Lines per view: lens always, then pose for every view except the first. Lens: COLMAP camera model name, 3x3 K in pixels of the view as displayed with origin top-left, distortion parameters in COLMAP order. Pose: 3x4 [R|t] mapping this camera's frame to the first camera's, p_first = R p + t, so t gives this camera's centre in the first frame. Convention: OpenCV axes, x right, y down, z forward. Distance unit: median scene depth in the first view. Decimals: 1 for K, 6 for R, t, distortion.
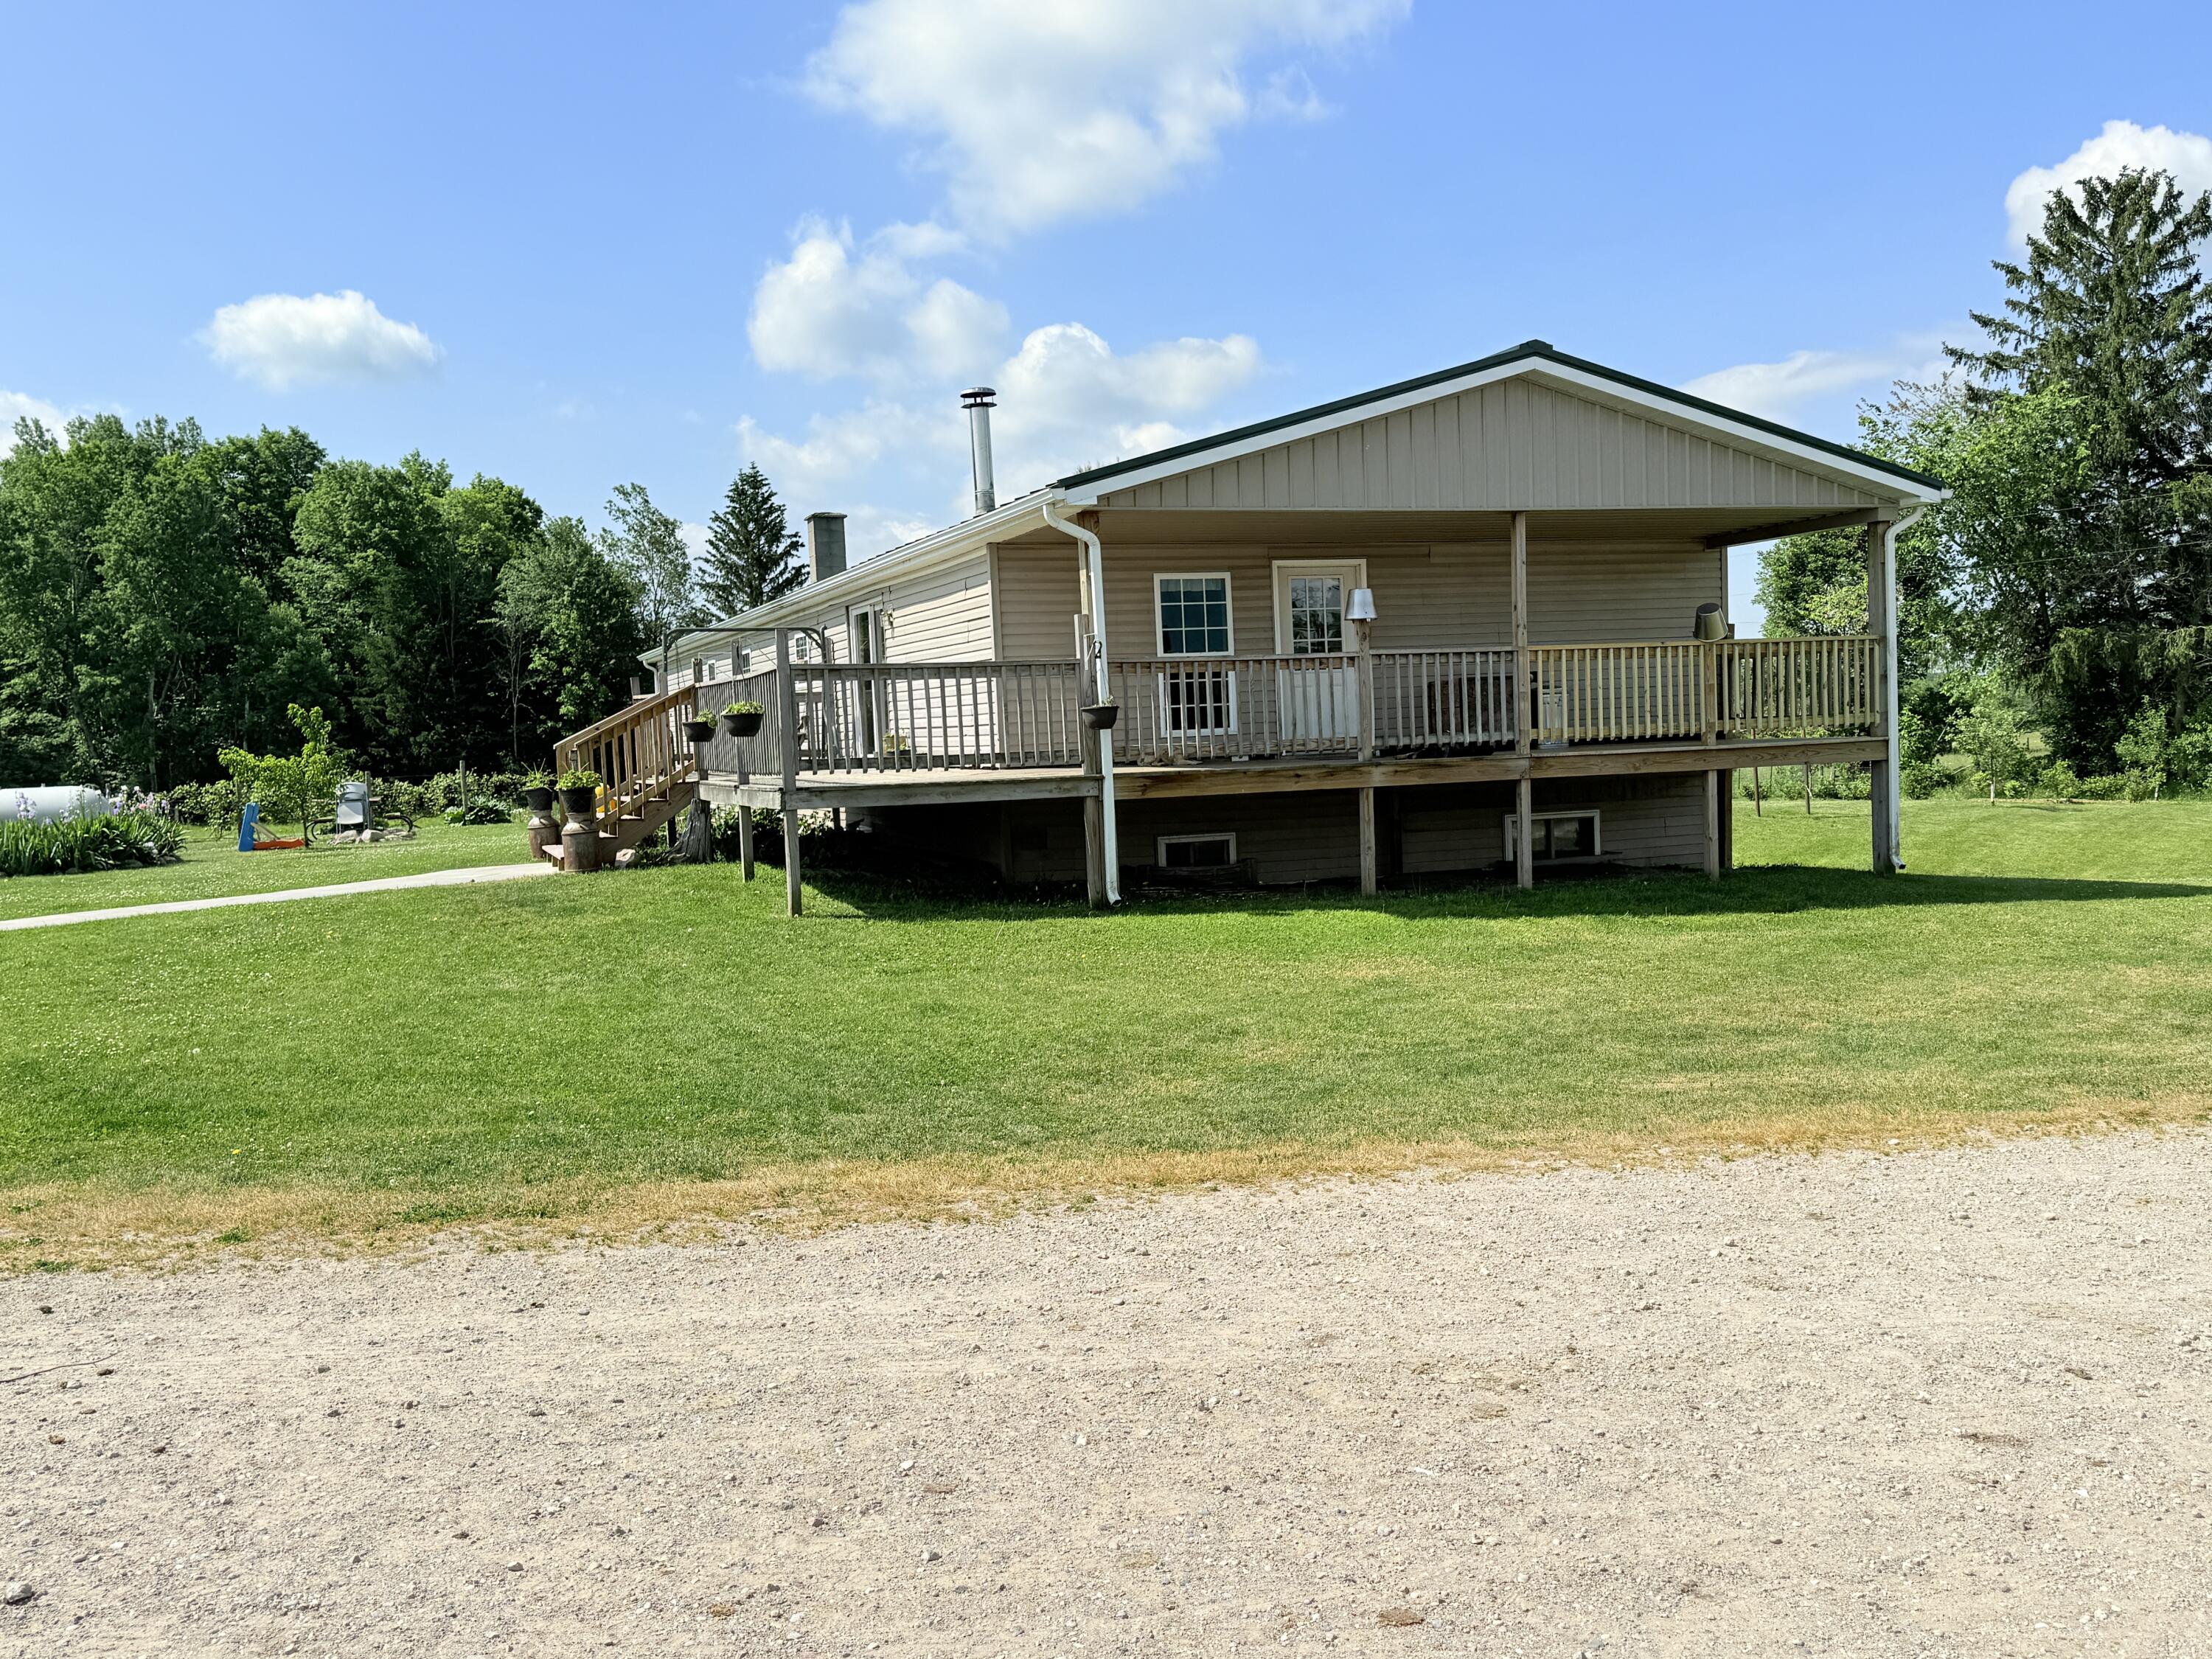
lens RADIAL K [[1907.9, 0, 1106.0], [0, 1907.9, 829.5], [0, 0, 1]] dist [0.011206, 0.000378]
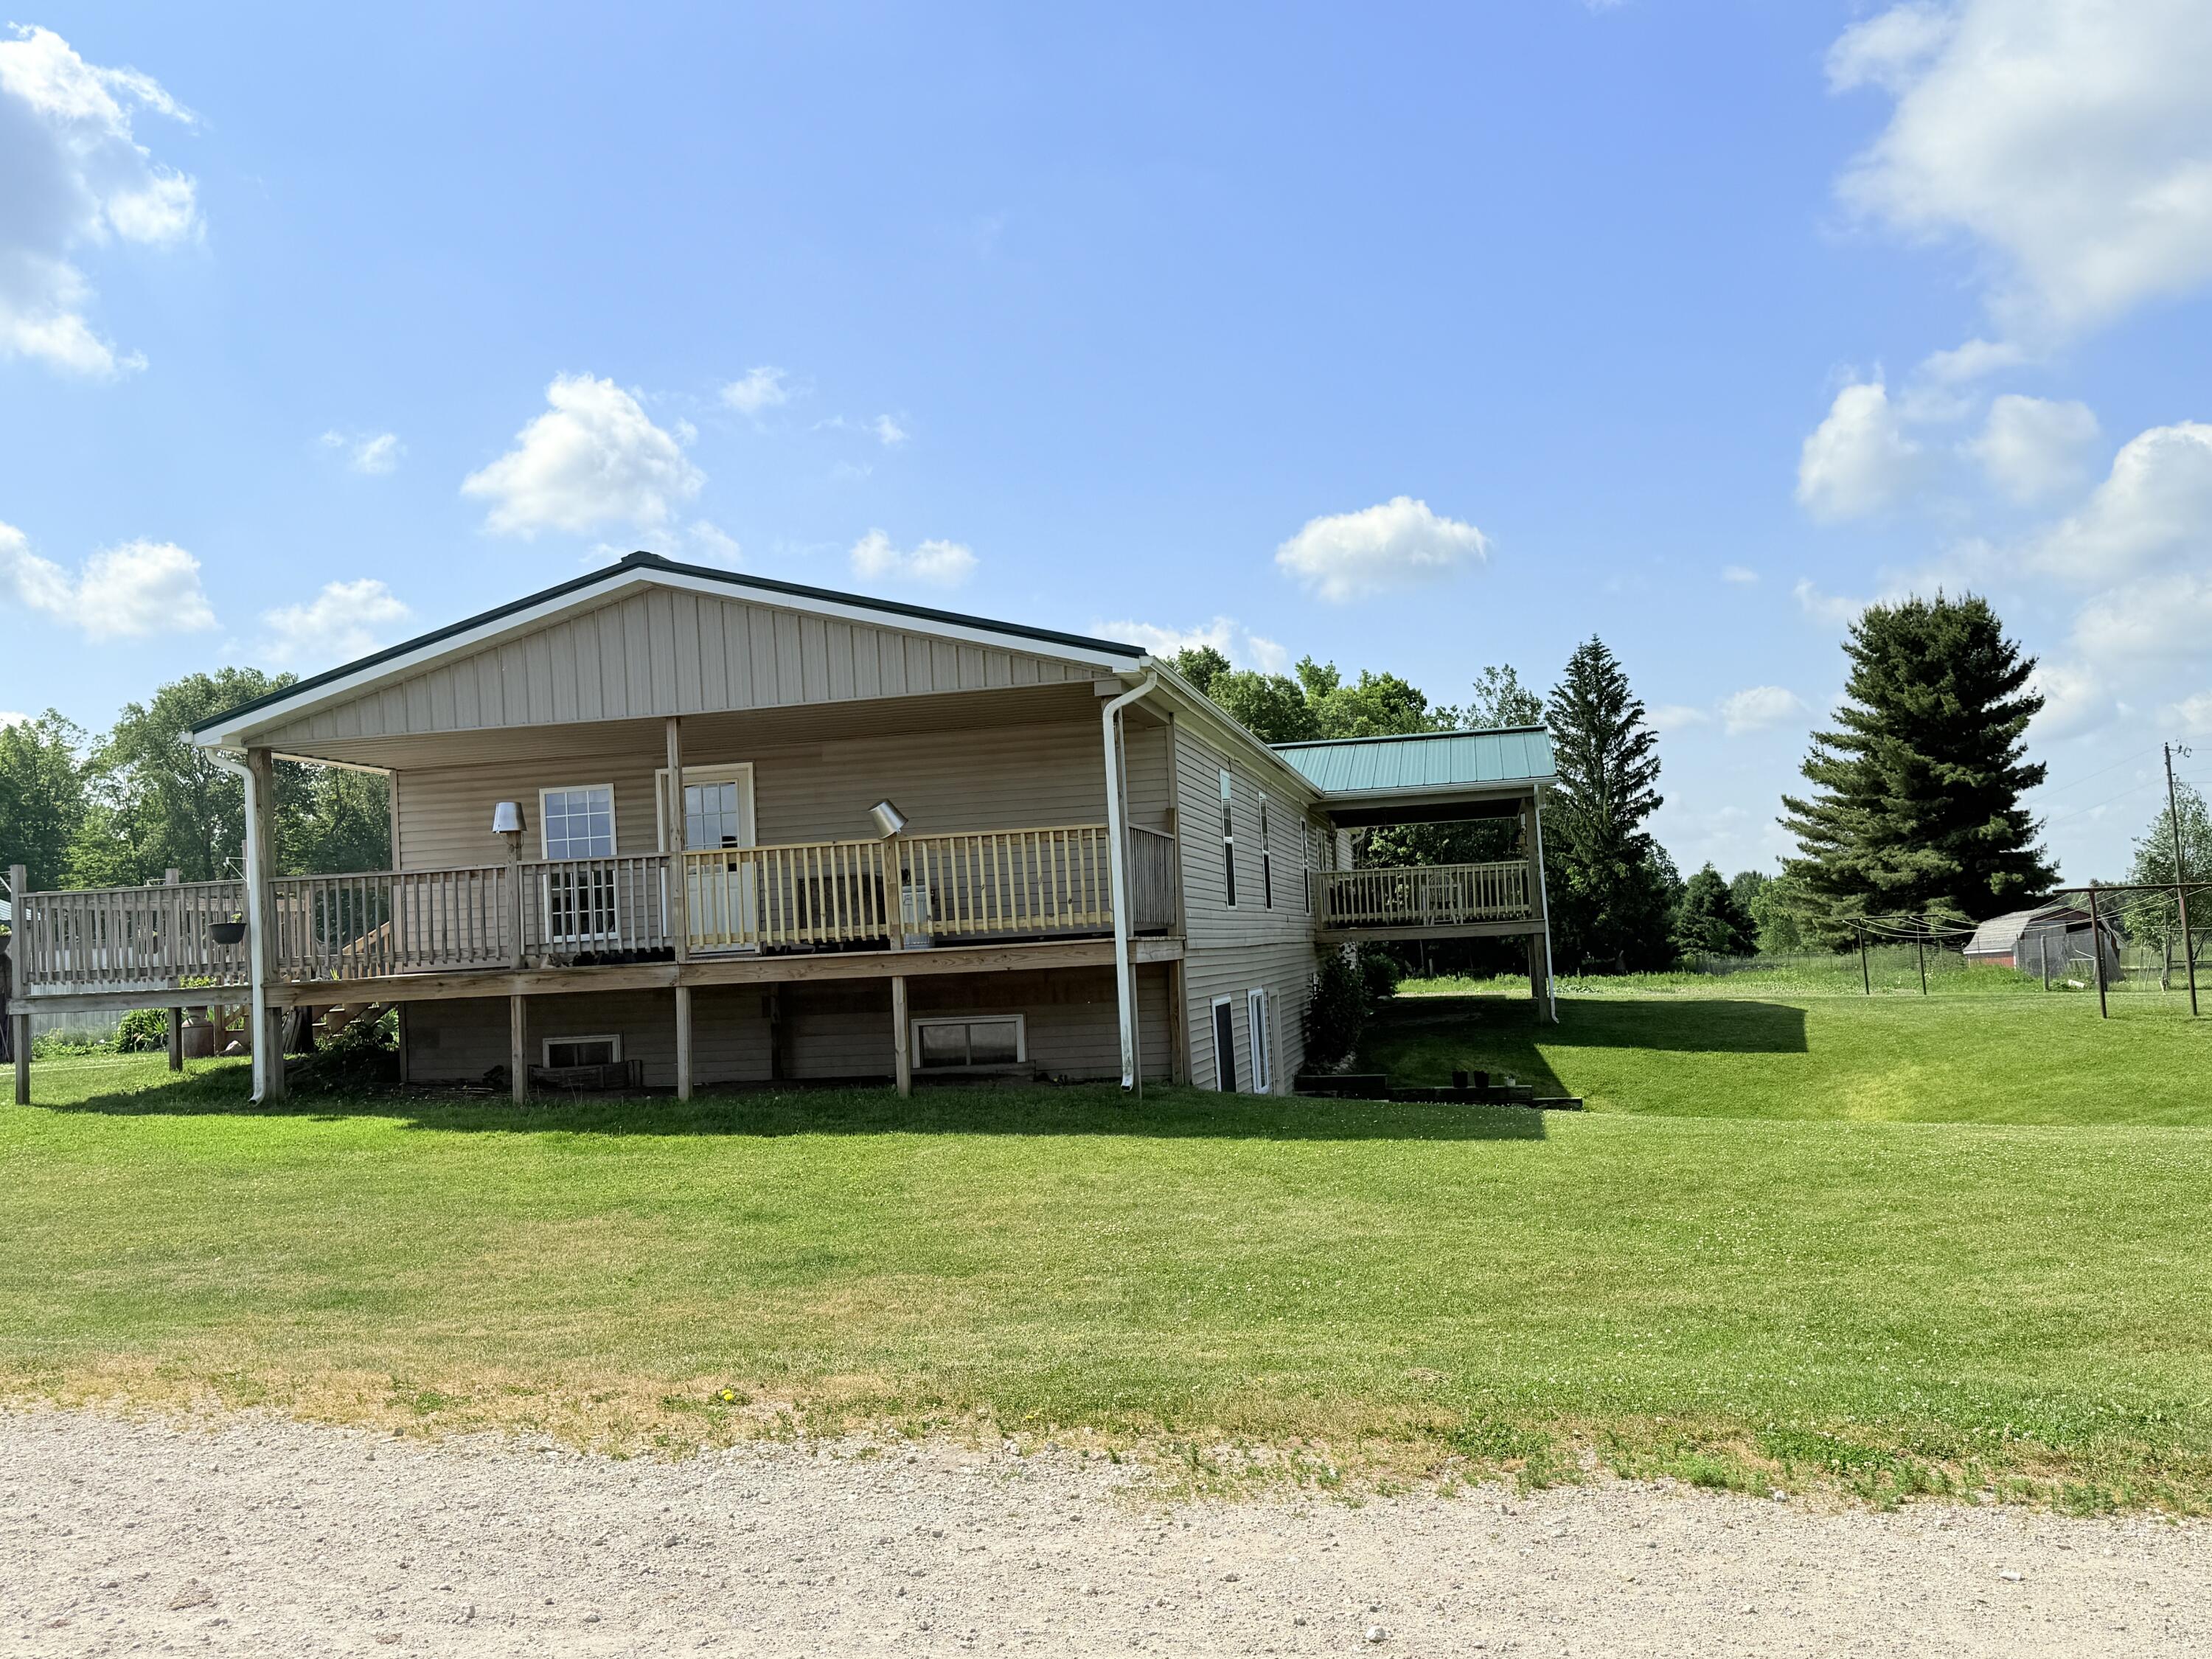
lens RADIAL K [[1928.2, 0, 1106.1], [0, 1928.2, 776.7], [0, 0, 1]] dist [0.138907, 0.001593]
pose [[0.860618, -0.049051, -0.506883, 0.806829], [-0.010667, 0.993396, -0.114240, -0.018719], [0.509139, 0.103724, 0.854411, 0.216708]]
